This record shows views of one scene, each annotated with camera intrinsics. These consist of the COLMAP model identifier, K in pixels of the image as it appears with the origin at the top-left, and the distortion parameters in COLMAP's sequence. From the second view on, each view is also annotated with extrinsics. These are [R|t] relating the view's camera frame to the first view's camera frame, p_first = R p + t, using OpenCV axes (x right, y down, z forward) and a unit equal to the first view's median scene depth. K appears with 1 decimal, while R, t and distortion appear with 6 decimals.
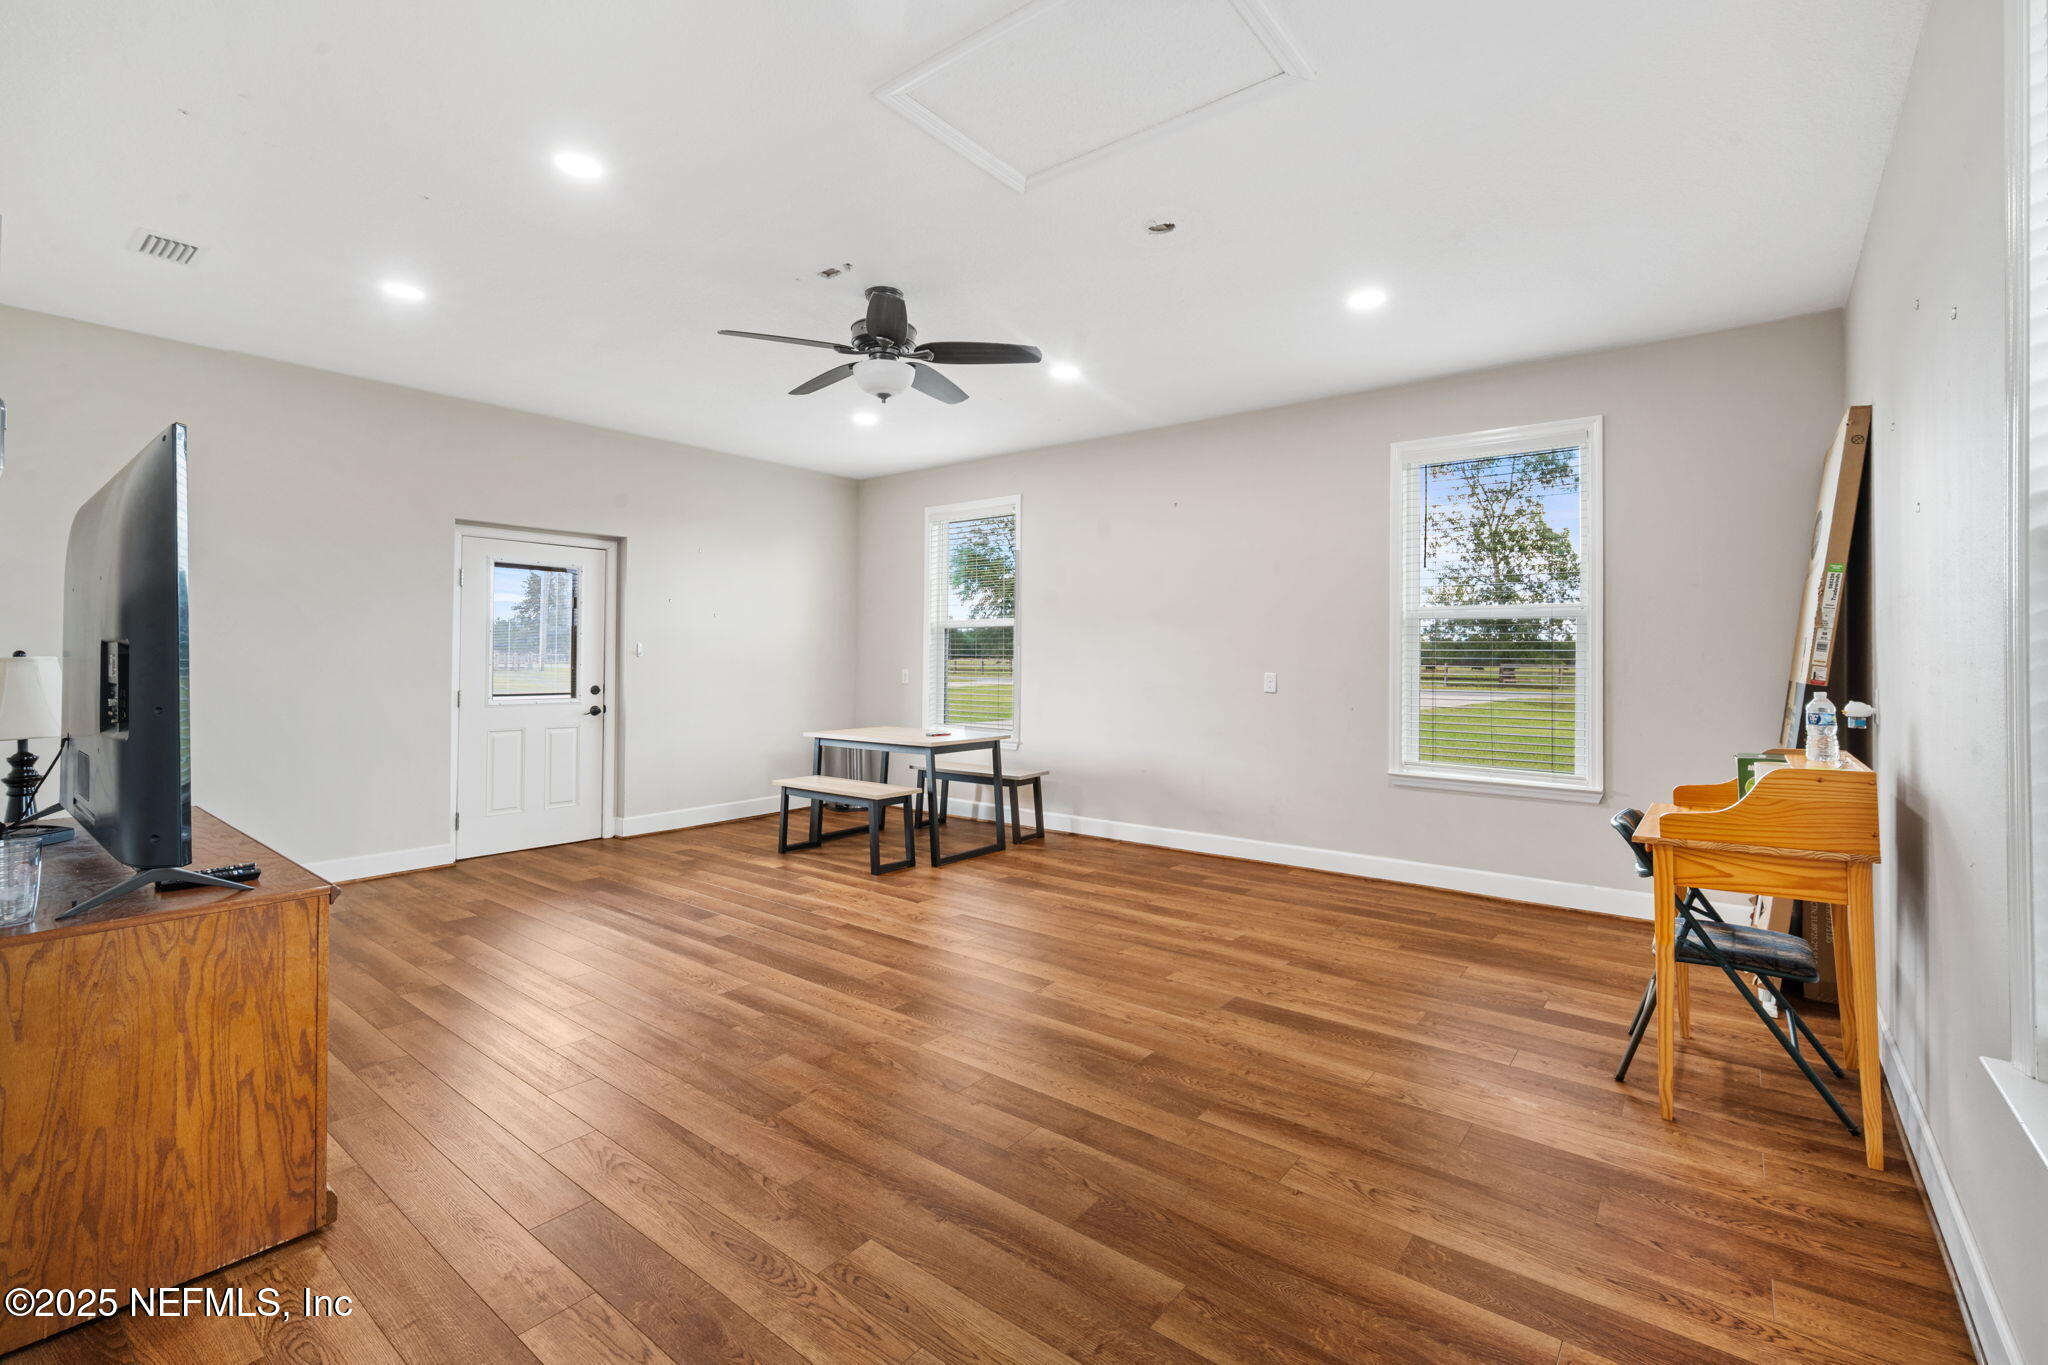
lens RADIAL K [[891.0, 0, 1017.1], [0, 891.0, 661.7], [0, 0, 1]] dist [-0.001420, -0.000136]
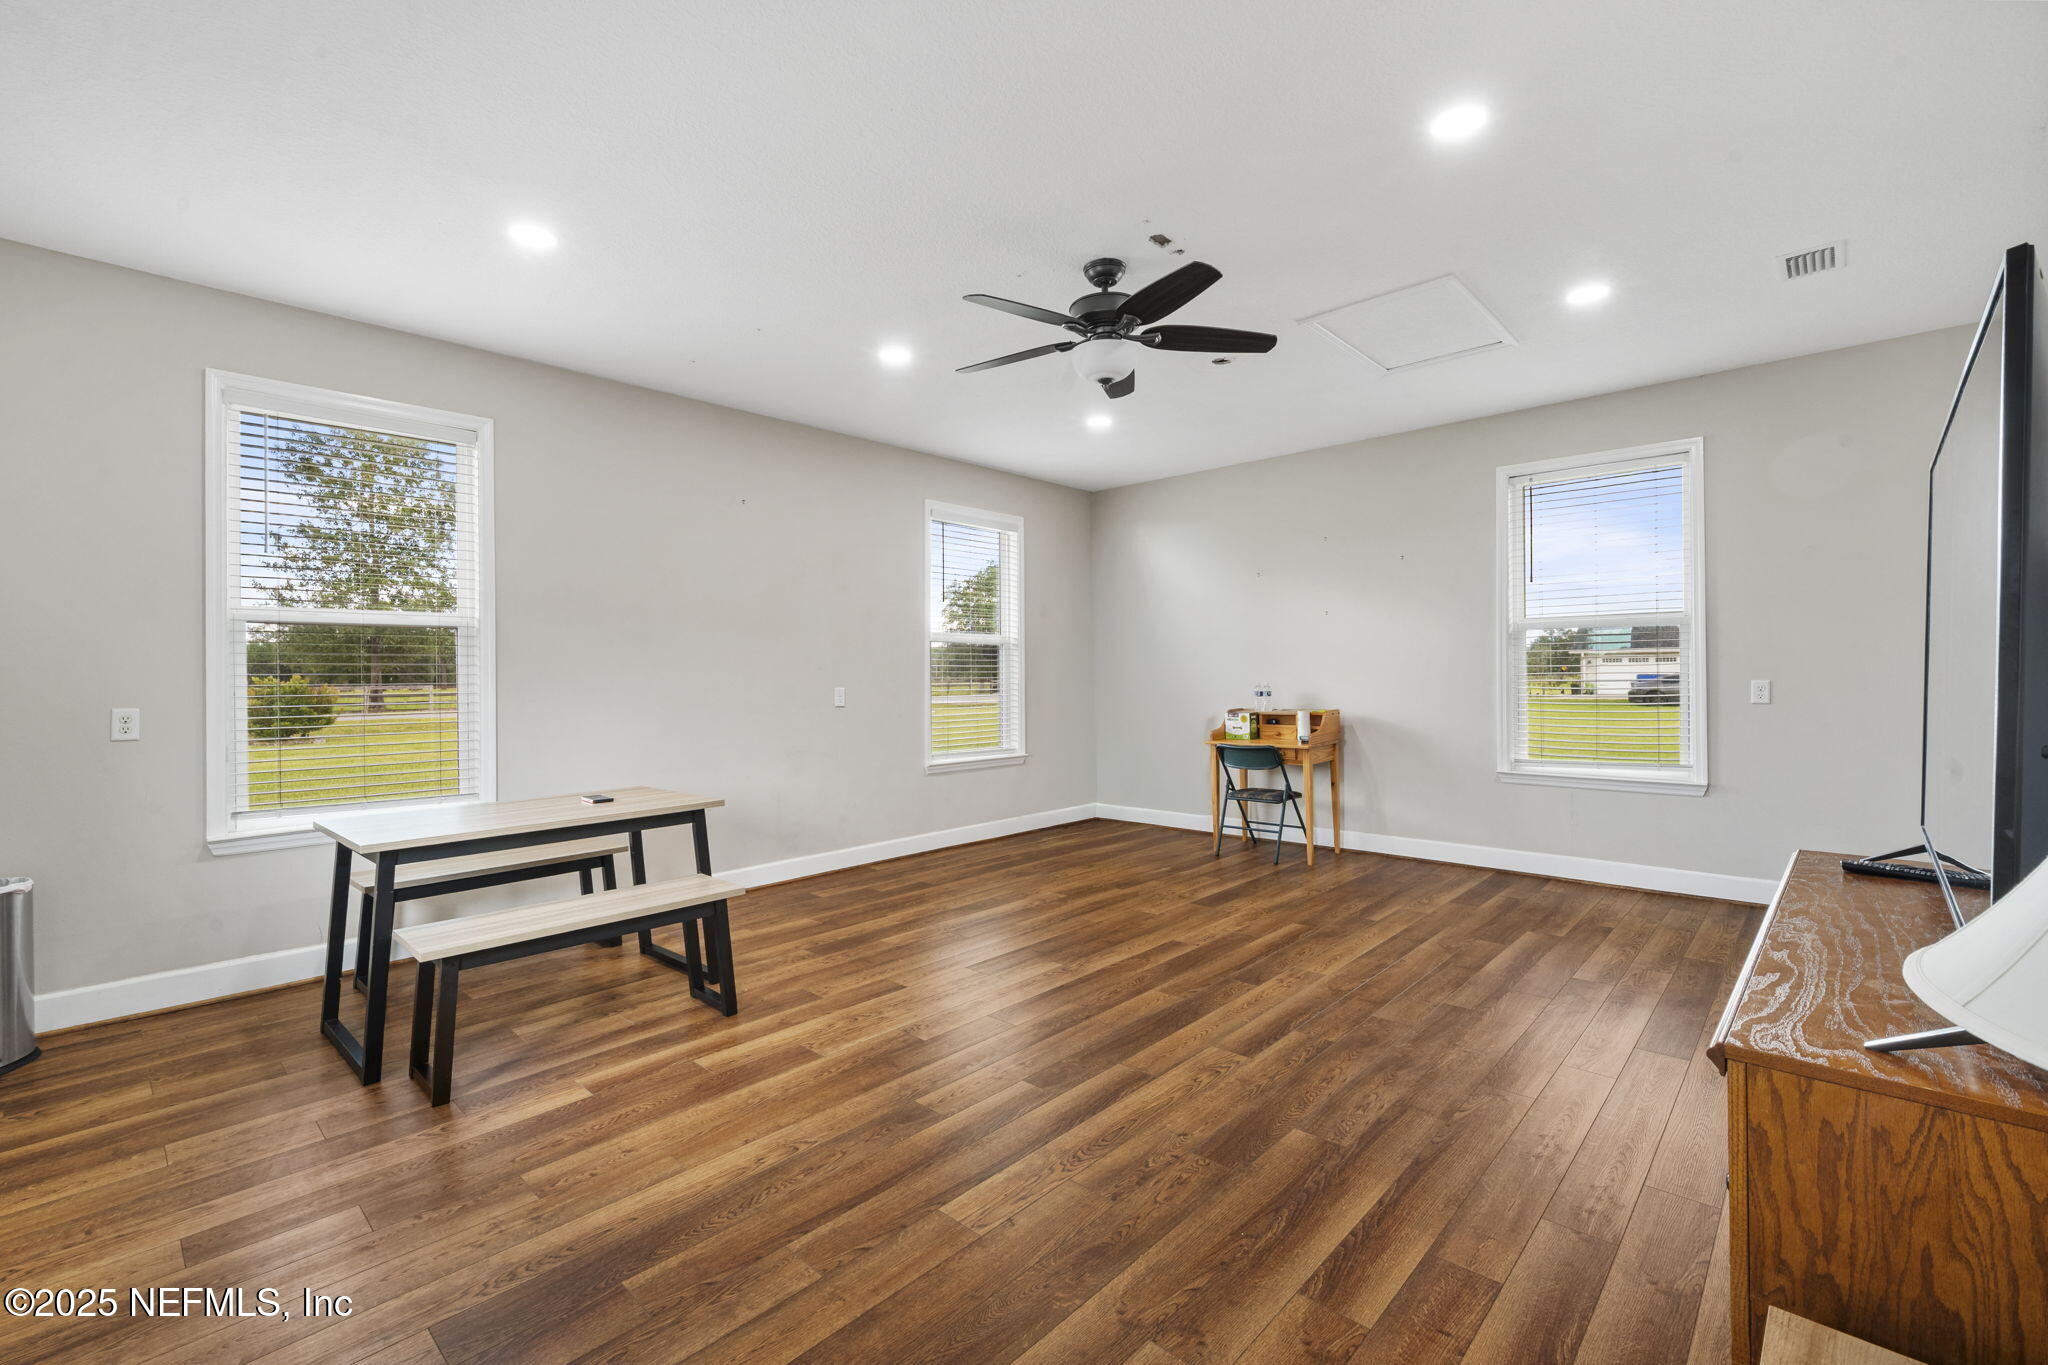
lens RADIAL K [[873.6, 0, 1030.8], [0, 873.6, 679.4], [0, 0, 1]] dist [-0.000699, 0.000011]
pose [[0.079444, -0.011029, 0.996778, -1.245314], [0.014689, 0.999843, 0.009892, -0.009058], [-0.996731, 0.013856, 0.079594, 1.184276]]
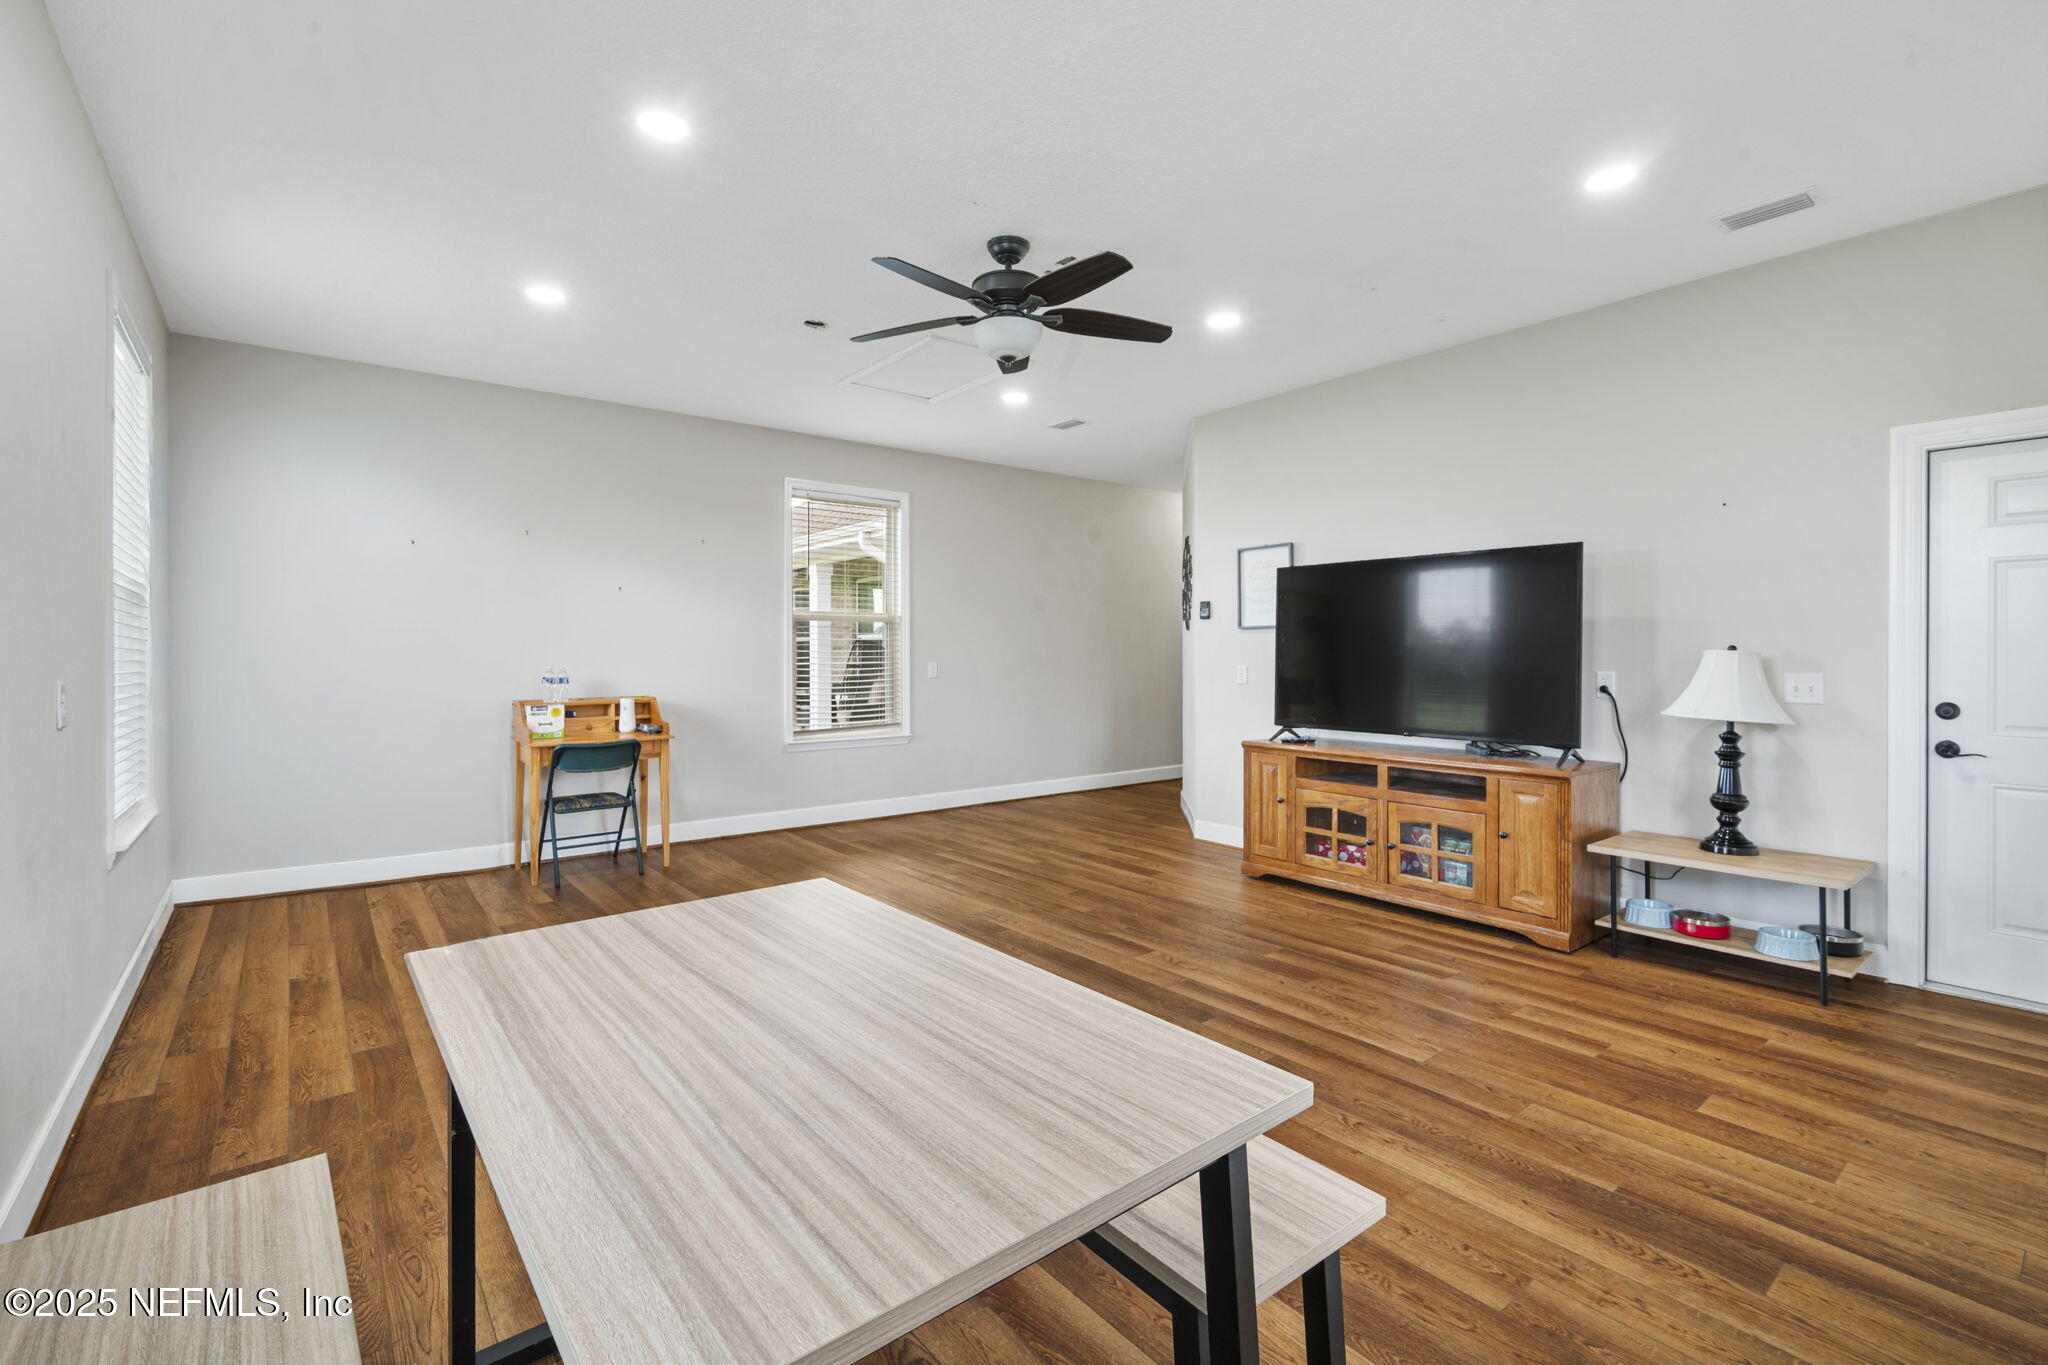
lens RADIAL K [[910.6, 0, 988.0], [0, 910.6, 649.6], [0, 0, 1]] dist [0.000113, 0.000486]
pose [[-0.970422, -0.000623, 0.241415, -0.421942], [-0.000569, 1.000000, 0.000292, -0.008428], [-0.241415, 0.000146, -0.970422, 2.253508]]
